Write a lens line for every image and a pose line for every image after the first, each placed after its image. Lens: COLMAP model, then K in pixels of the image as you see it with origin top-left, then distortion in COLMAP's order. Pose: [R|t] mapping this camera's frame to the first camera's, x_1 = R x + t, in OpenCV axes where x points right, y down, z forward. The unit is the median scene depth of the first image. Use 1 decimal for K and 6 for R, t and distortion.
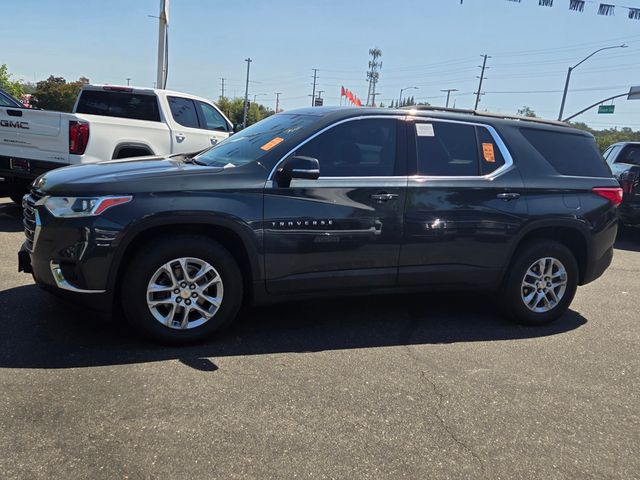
lens RADIAL K [[574.2, 0, 320.0], [0, 574.2, 240.0], [0, 0, 1]] dist [0.049086, -0.001493]
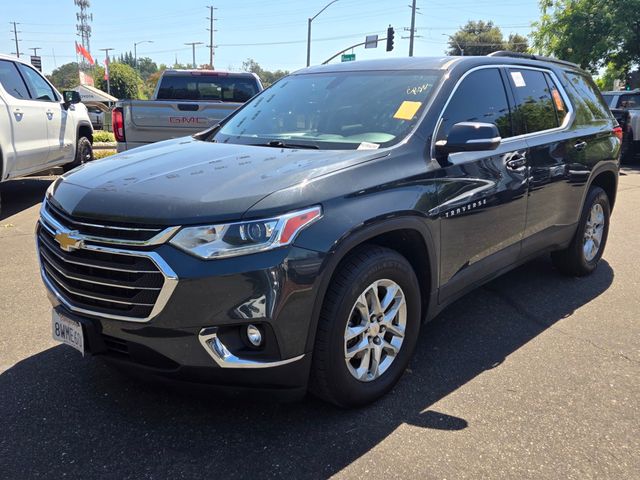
lens RADIAL K [[574.2, 0, 320.0], [0, 574.2, 240.0], [0, 0, 1]] dist [0.049086, -0.001493]
pose [[0.896628, -0.172586, 0.407765, -0.564113], [0.142448, 0.984385, 0.103413, -0.100933], [-0.419245, -0.034638, 0.907212, 0.379524]]
